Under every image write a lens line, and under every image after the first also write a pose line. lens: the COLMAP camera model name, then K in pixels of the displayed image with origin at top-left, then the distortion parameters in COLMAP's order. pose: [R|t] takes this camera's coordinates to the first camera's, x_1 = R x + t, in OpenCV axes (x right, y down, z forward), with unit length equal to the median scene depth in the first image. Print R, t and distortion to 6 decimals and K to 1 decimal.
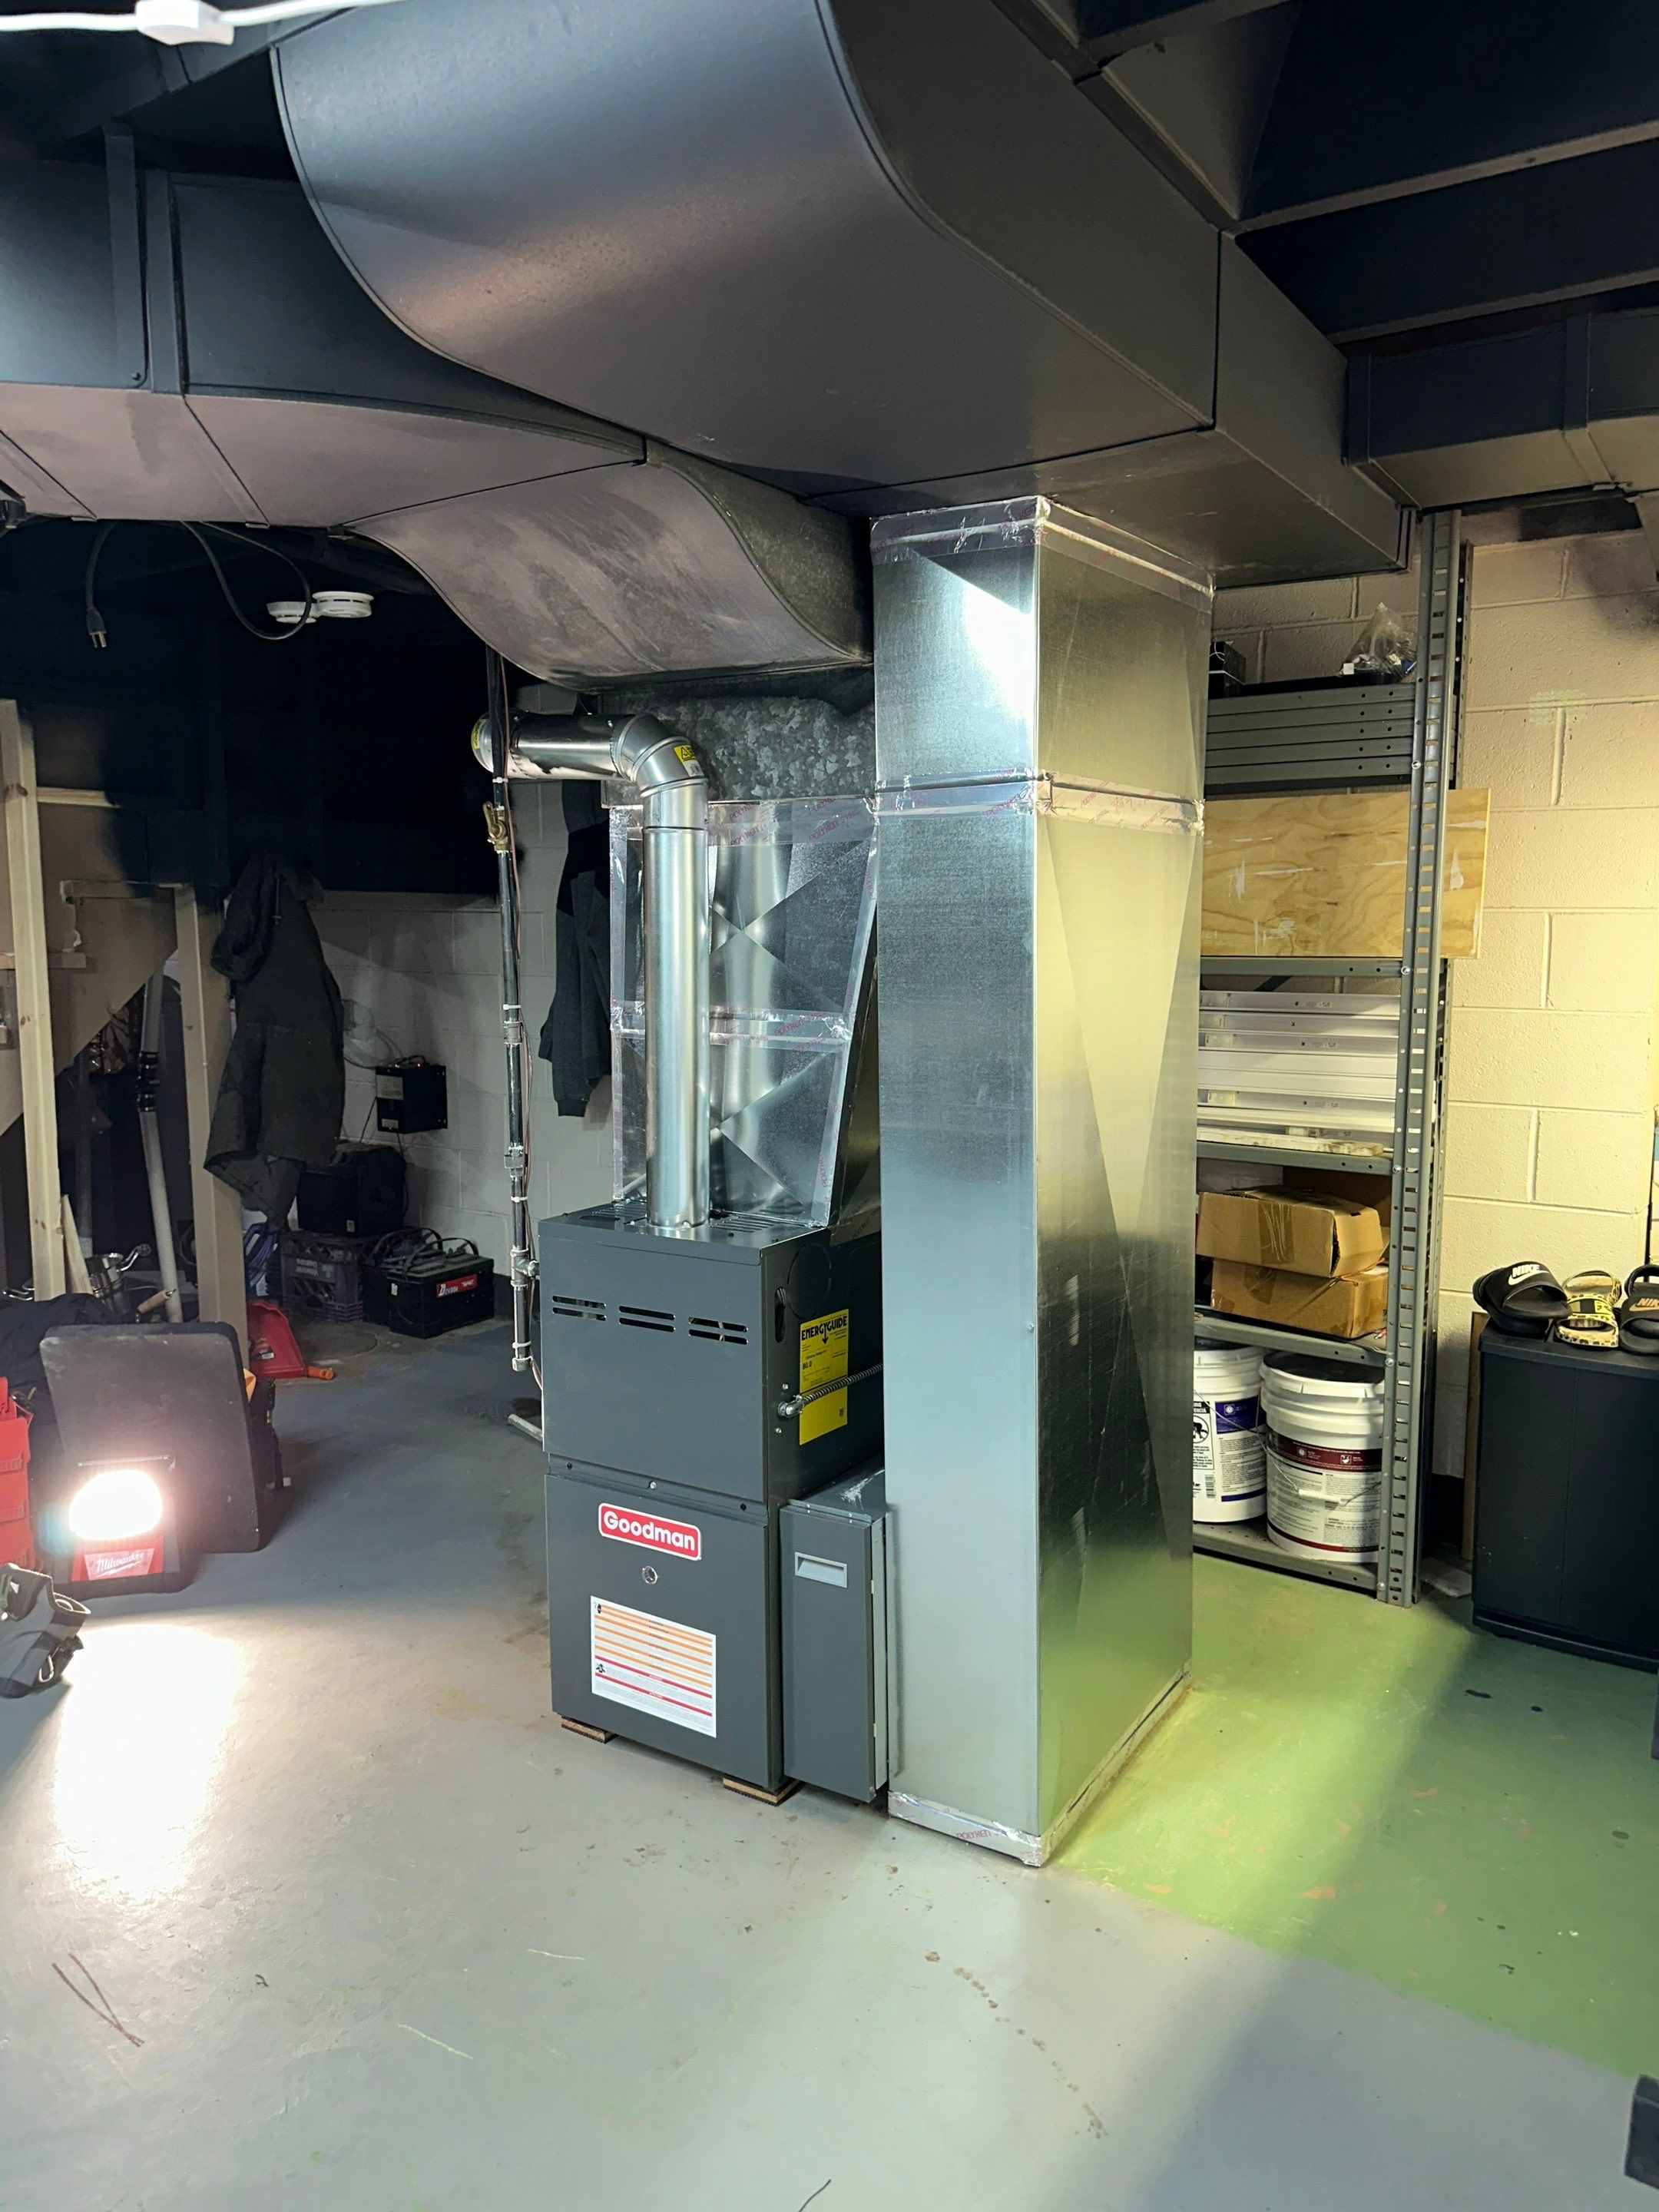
lens RADIAL K [[1567.8, 0, 826.4], [0, 1567.8, 1118.4], [0, 0, 1]] dist [0.021420, -0.054140]
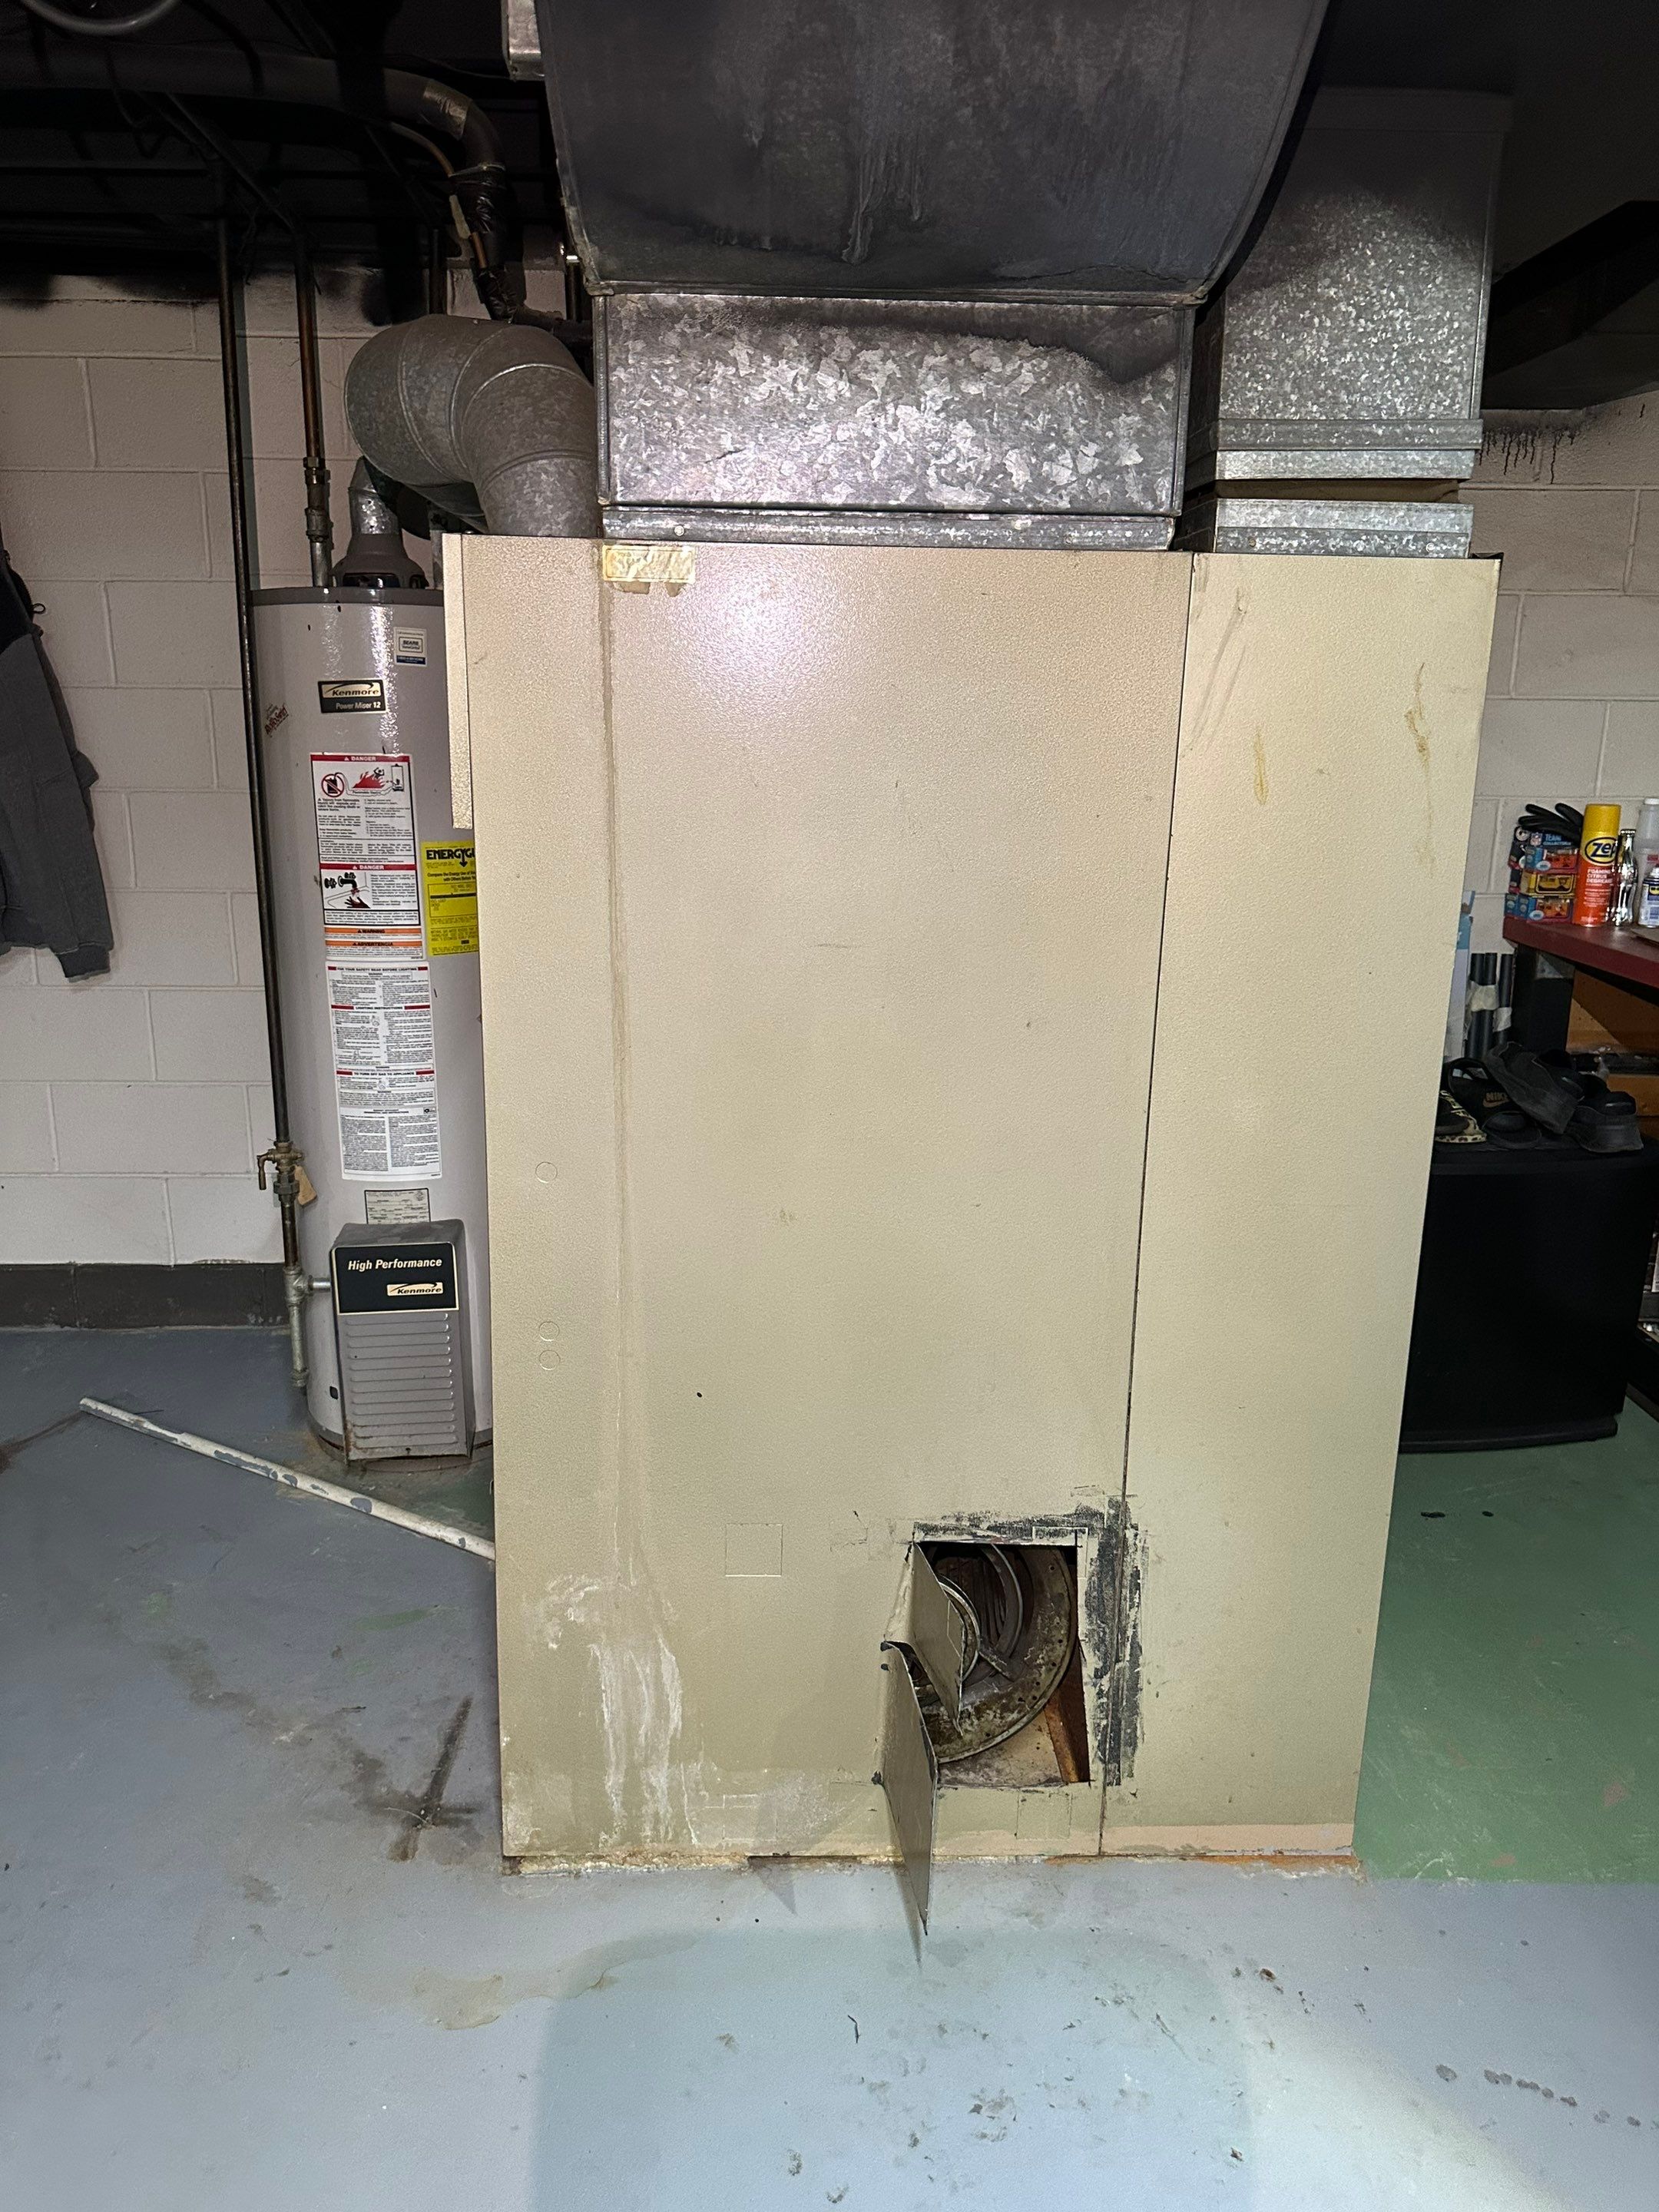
lens RADIAL K [[1567.8, 0, 829.4], [0, 1567.8, 1113.6], [0, 0, 1]] dist [0.021420, -0.054140]
pose [[0.805210, -0.145329, 0.574906, -0.465669], [0.067831, 0.985713, 0.154172, -0.063703], [-0.589098, -0.085144, 0.803563, 0.492914]]
